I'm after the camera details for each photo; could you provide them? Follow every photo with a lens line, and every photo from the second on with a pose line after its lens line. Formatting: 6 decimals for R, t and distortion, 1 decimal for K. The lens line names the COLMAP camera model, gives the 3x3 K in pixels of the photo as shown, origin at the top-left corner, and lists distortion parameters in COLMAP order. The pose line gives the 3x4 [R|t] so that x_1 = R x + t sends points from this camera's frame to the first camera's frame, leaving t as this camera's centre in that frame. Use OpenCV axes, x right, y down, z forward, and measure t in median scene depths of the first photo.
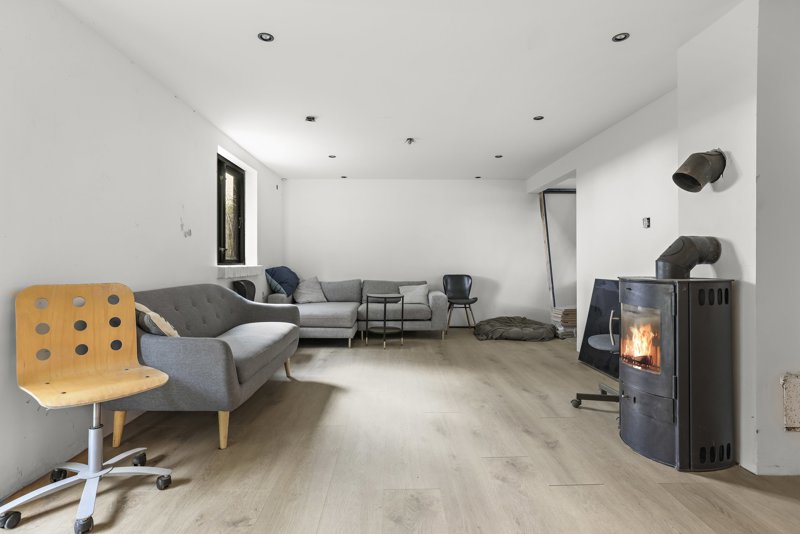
lens RADIAL K [[406.9, 0, 399.2], [0, 406.9, 261.6], [0, 0, 1]] dist [-0.001092, 0.000360]
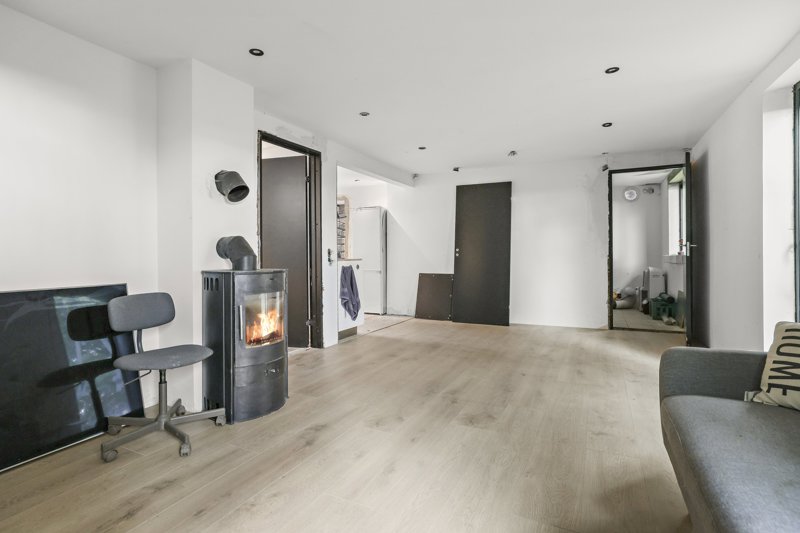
lens RADIAL K [[395.9, 0, 399.9], [0, 395.9, 255.3], [0, 0, 1]] dist [0.000518, 0.000130]
pose [[-0.883790, 0.005779, 0.467848, -0.235719], [0.006238, 0.999980, -0.000570, 0.000001], [-0.467842, 0.002415, -0.883809, 1.419729]]
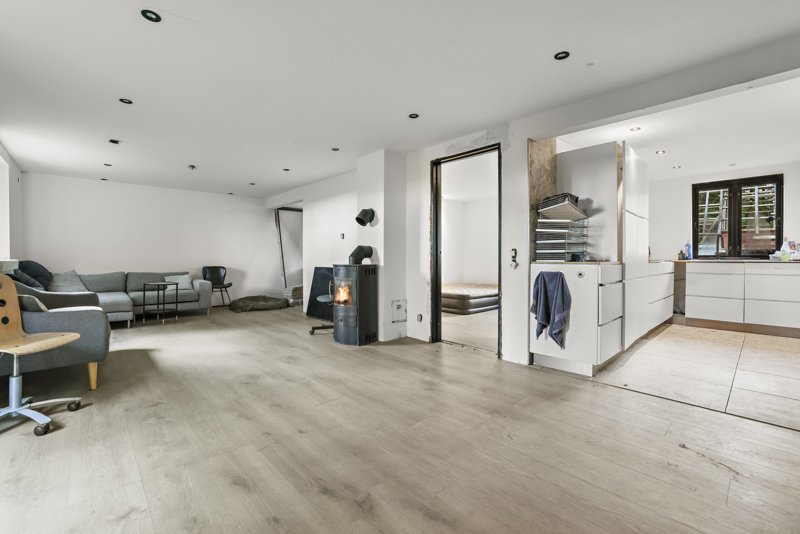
lens RADIAL K [[342.0, 0, 391.2], [0, 342.0, 263.0], [0, 0, 1]] dist [-0.018171, 0.000370]
pose [[0.752693, -0.010151, 0.658293, -0.322126], [-0.003195, 0.999813, 0.019071, -0.002215], [-0.658364, -0.016458, 0.752520, -0.419628]]
